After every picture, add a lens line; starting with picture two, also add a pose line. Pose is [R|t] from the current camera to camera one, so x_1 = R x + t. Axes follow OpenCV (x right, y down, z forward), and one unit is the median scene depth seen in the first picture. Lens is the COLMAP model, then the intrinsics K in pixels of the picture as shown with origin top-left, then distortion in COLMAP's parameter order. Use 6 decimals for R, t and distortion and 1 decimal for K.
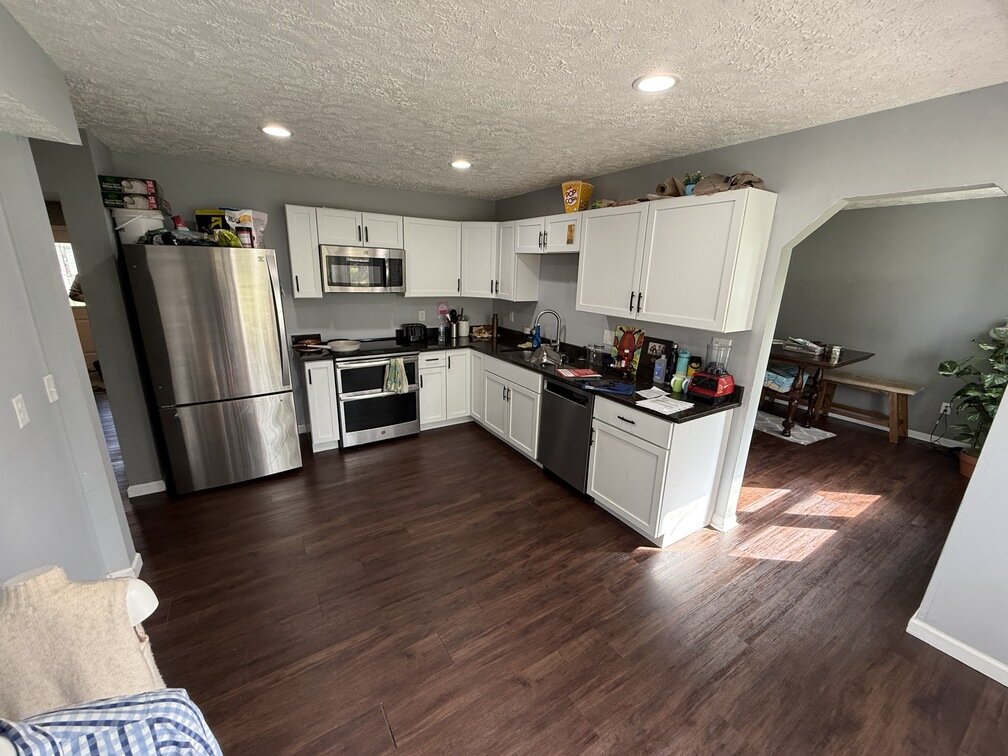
lens RADIAL K [[399.8, 0, 500.6], [0, 399.8, 377.4], [0, 0, 1]] dist [-0.000450, -0.000798]
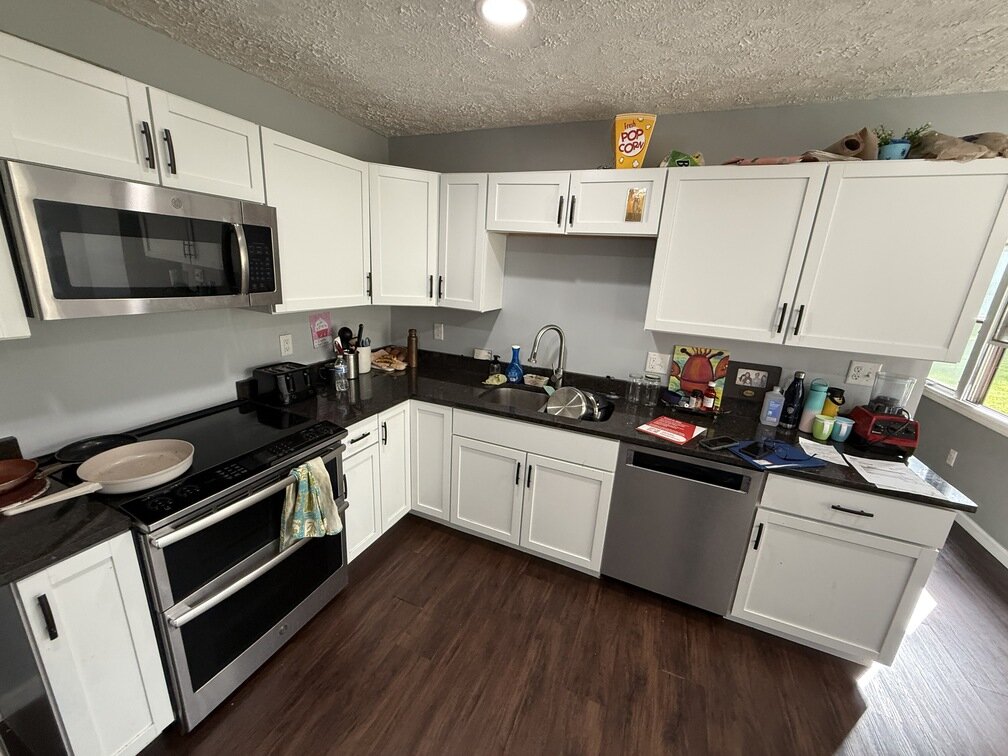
lens RADIAL K [[399.8, 0, 501.0], [0, 399.8, 377.5], [0, 0, 1]] dist [-0.000450, -0.000798]
pose [[0.823964, -0.138269, 0.549514, -0.327871], [0.117651, 0.990384, 0.072790, -0.152243], [-0.554294, 0.004674, 0.832308, 0.554709]]
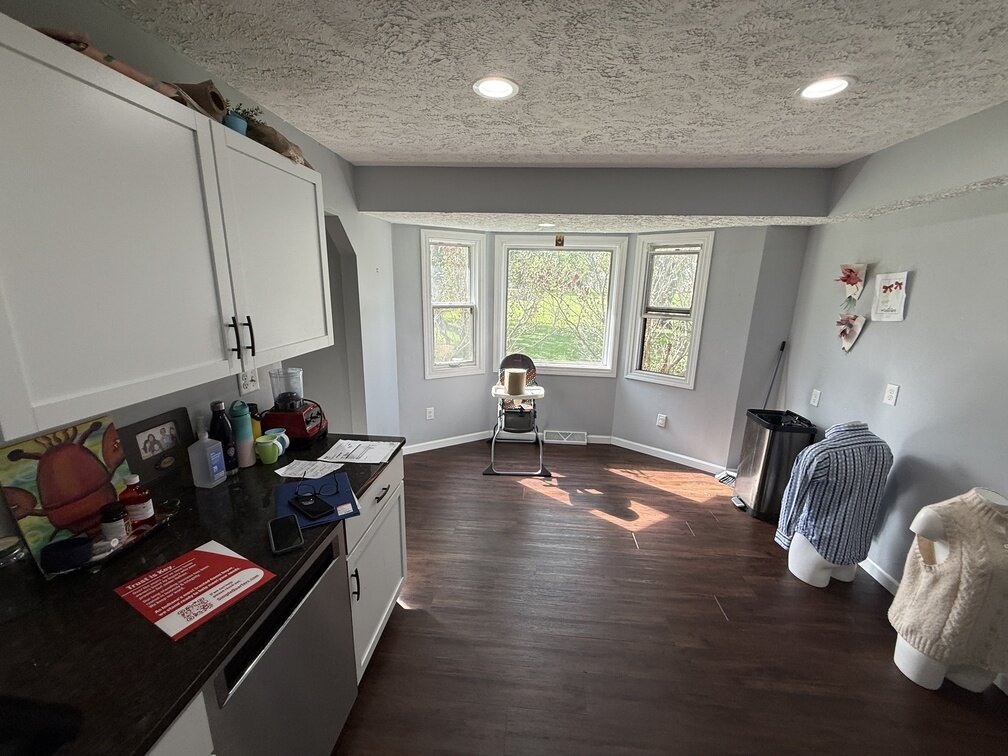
lens RADIAL K [[399.8, 0, 504.8], [0, 399.8, 378.5], [0, 0, 1]] dist [-0.000450, -0.000798]
pose [[-0.795042, -0.186330, 0.577226, -0.147269], [0.116348, 0.887127, 0.446618, -0.247443], [-0.595291, 0.422239, -0.683625, 0.895577]]
